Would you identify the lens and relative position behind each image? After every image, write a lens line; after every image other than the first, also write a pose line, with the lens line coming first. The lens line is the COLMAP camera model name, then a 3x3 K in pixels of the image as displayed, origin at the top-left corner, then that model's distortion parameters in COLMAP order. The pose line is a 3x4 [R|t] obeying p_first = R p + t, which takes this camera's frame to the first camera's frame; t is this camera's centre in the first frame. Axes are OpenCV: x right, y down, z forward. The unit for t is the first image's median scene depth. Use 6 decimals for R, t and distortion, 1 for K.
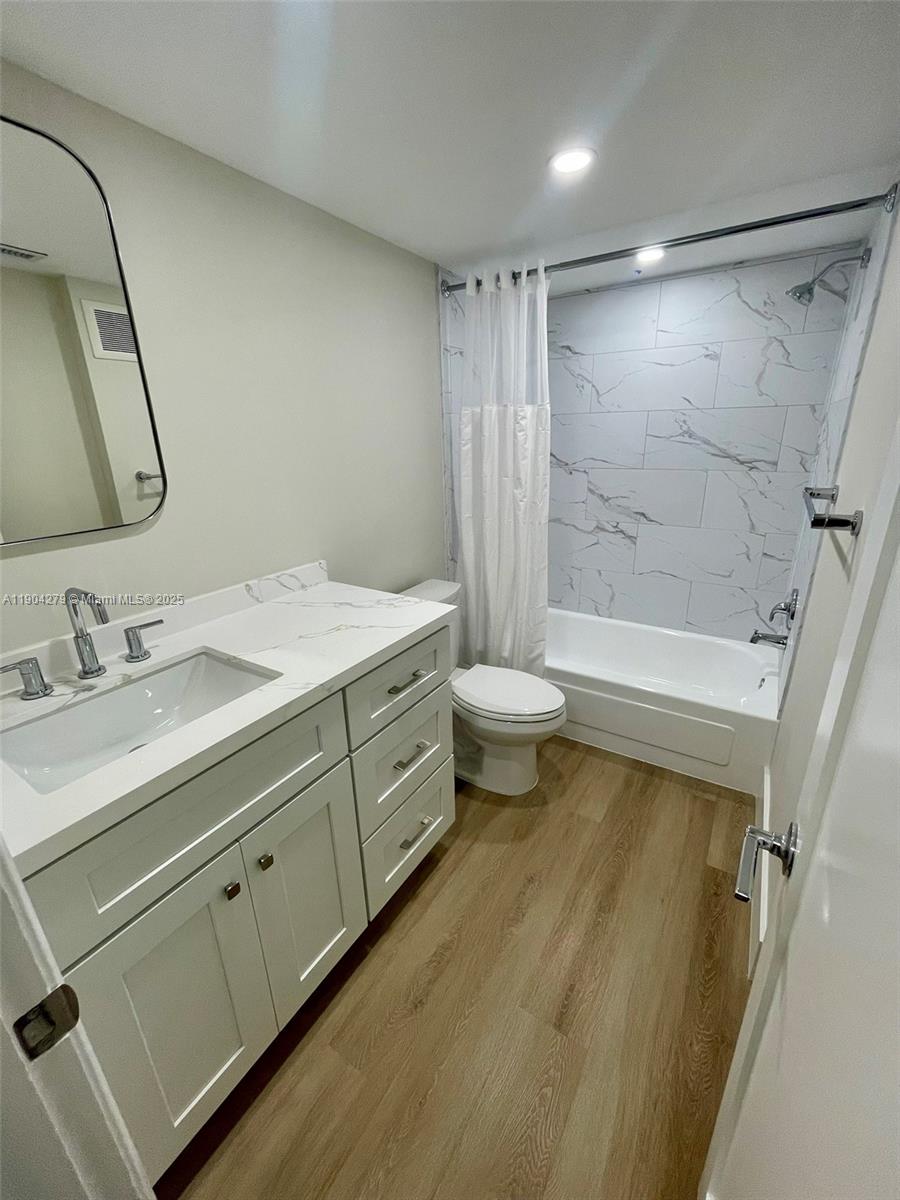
lens RADIAL K [[483.7, 0, 458.2], [0, 483.7, 597.8], [0, 0, 1]] dist [-0.004868, 0.000954]
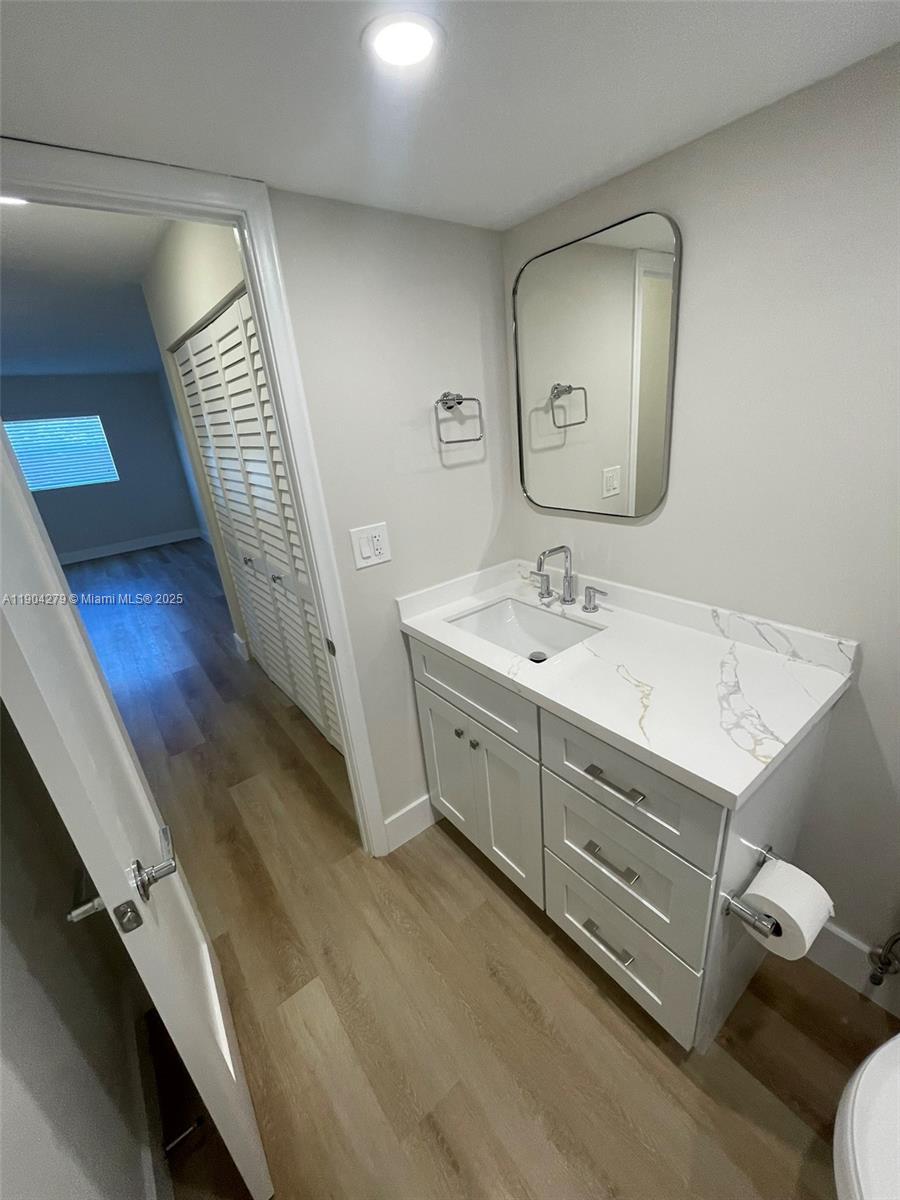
lens RADIAL K [[483.7, 0, 457.3], [0, 483.7, 596.6], [0, 0, 1]] dist [-0.004868, 0.000954]
pose [[-0.342073, 0.384051, -0.857608, 0.513587], [-0.212519, 0.857399, 0.468724, -0.382926], [0.915326, 0.342596, -0.211675, 0.758363]]
